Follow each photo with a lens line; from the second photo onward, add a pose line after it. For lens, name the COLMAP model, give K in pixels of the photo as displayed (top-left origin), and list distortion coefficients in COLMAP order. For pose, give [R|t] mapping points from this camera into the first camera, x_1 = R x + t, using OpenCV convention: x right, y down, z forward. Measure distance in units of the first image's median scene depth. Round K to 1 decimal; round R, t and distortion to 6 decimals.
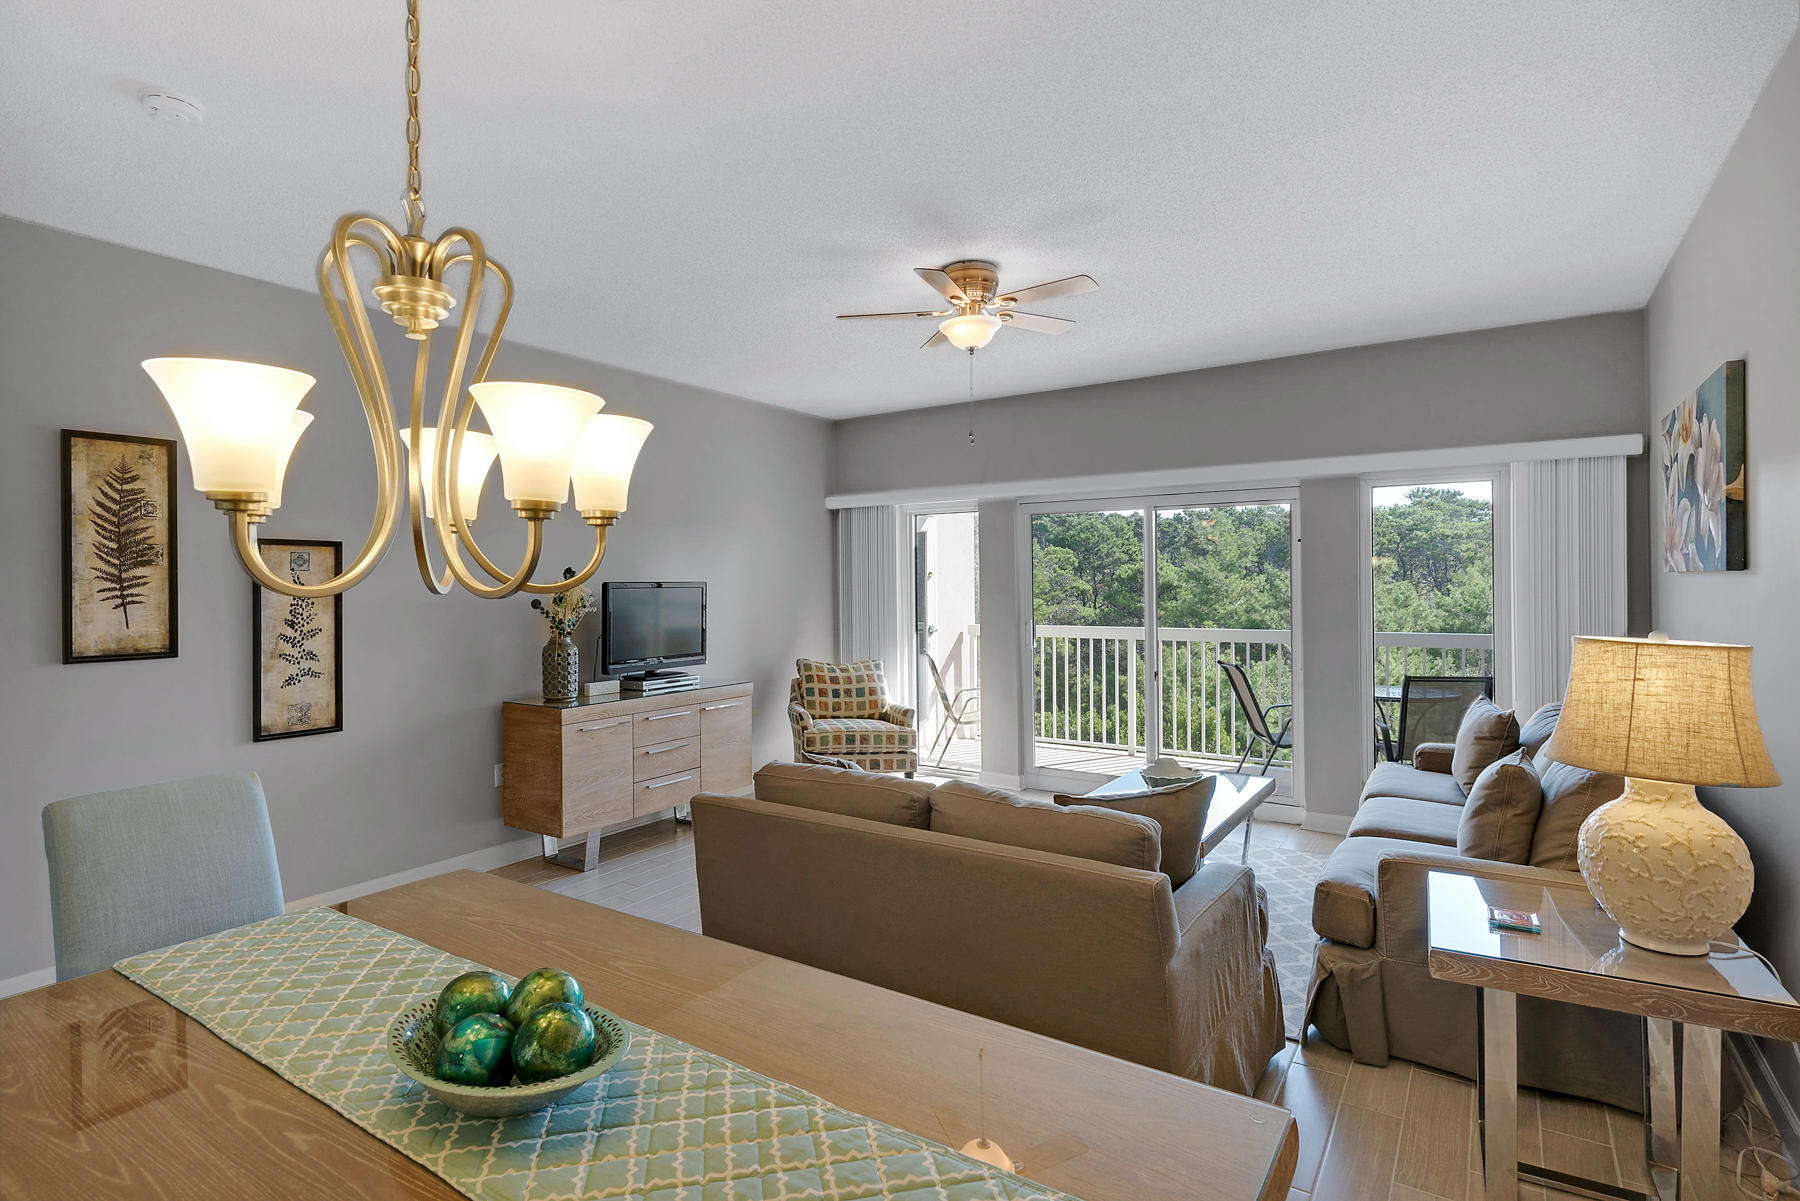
lens RADIAL K [[903.7, 0, 885.0], [0, 903.7, 586.5], [0, 0, 1]] dist [0.046378, -0.023281]
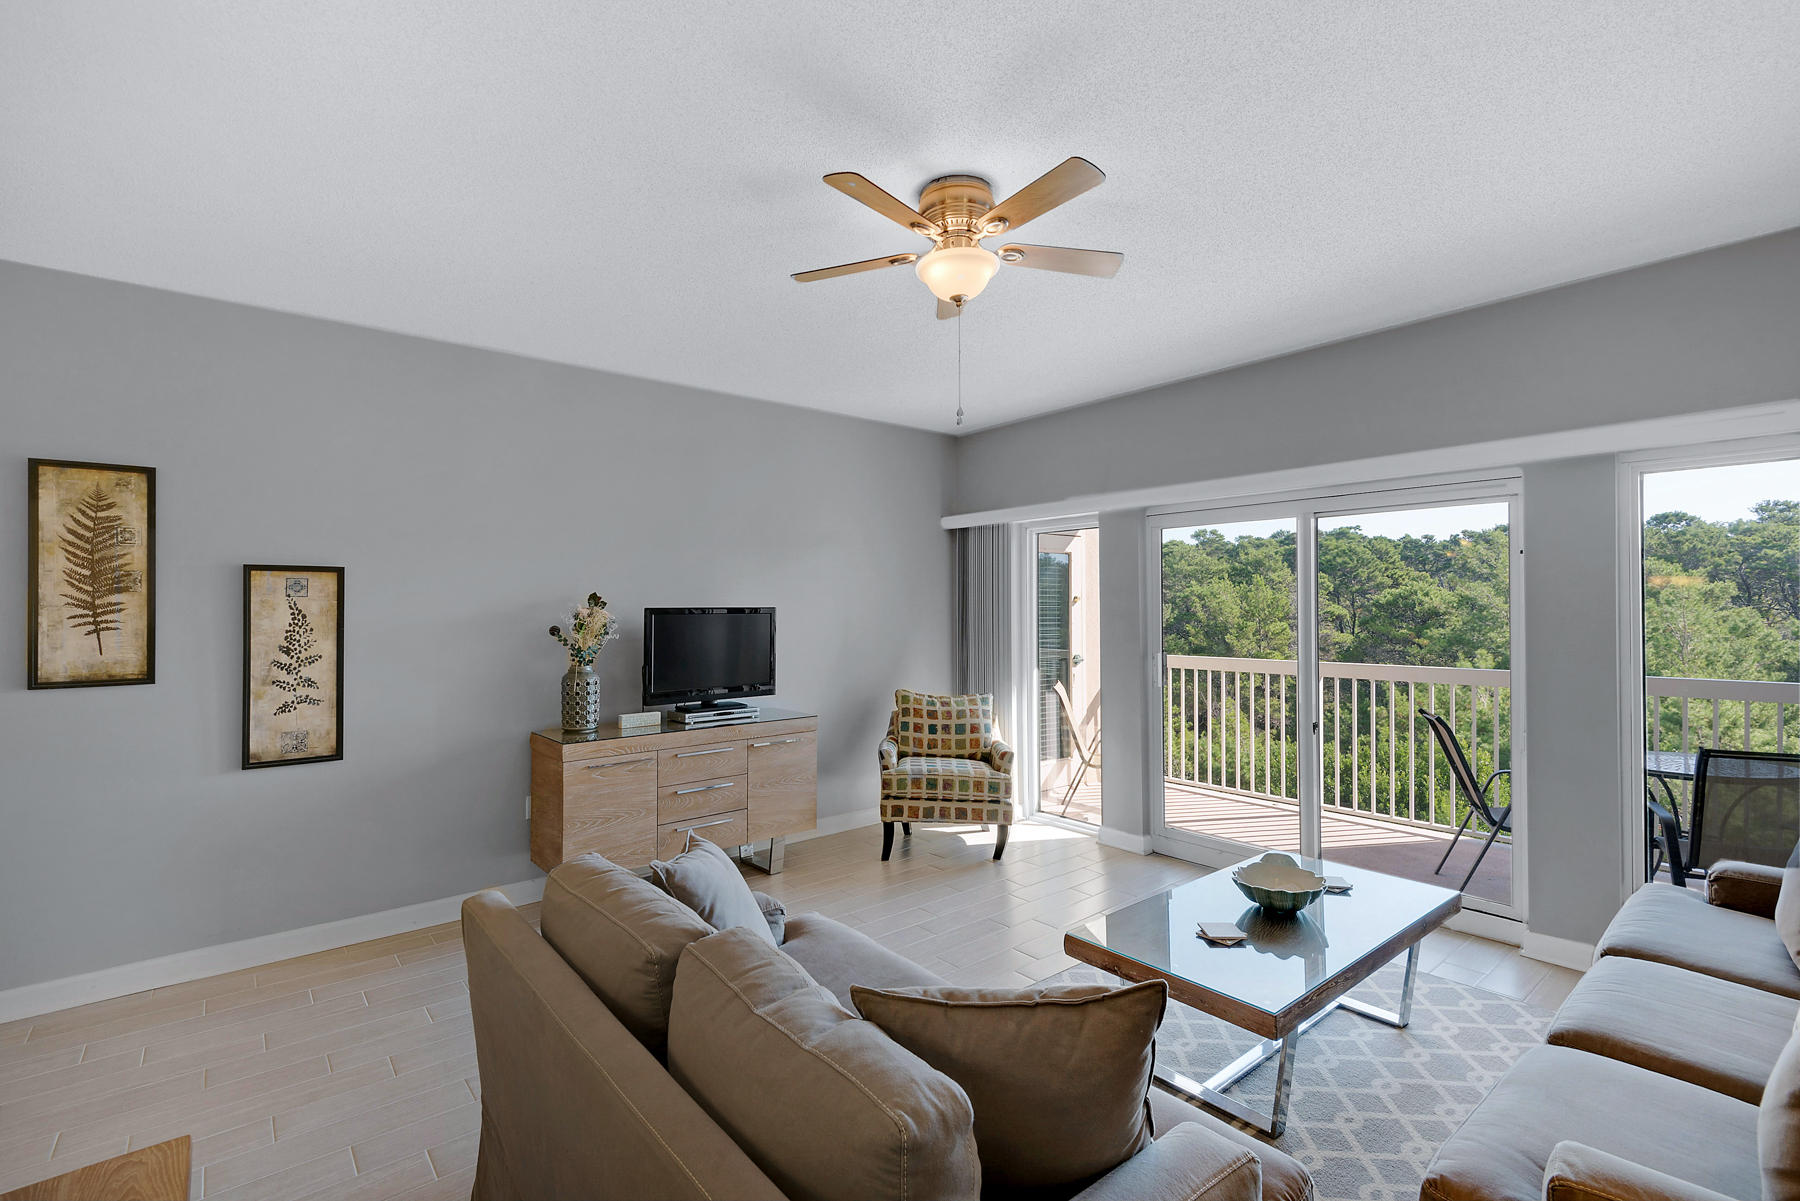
lens RADIAL K [[802.3, 0, 902.3], [0, 802.3, 599.2], [0, 0, 1]] dist [0.028277, -0.010633]
pose [[0.958725, -0.004438, -0.284299, 0.206282], [0.000143, 0.999886, -0.015128, -0.001038], [0.284334, 0.014463, 0.958616, 0.298235]]
